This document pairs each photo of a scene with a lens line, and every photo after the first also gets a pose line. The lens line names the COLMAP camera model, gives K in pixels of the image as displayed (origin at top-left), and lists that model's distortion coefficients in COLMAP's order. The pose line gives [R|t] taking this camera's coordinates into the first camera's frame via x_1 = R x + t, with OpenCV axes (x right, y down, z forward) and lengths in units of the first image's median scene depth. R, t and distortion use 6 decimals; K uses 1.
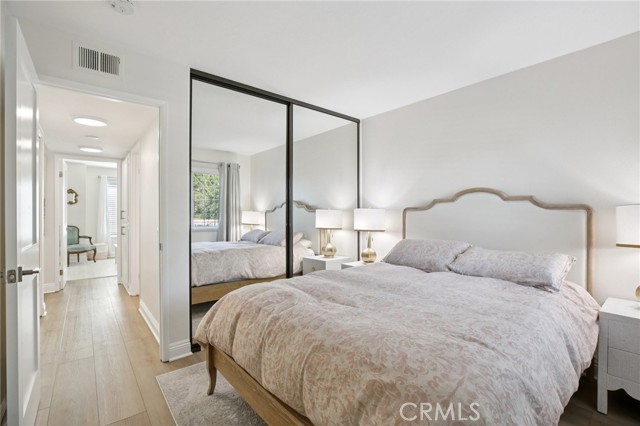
lens RADIAL K [[298.7, 0, 318.4], [0, 298.7, 217.3], [0, 0, 1]] dist [-0.004429, -0.000535]
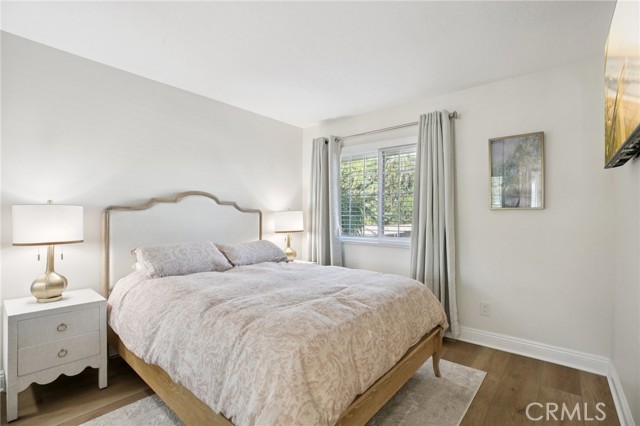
lens RADIAL K [[298.7, 0, 318.4], [0, 298.7, 217.3], [0, 0, 1]] dist [-0.004429, -0.000535]
pose [[-0.197194, -0.006722, 0.980341, -0.536993], [0.002191, 0.999971, 0.007298, -0.008086], [-0.980362, 0.003587, -0.197174, 0.661828]]
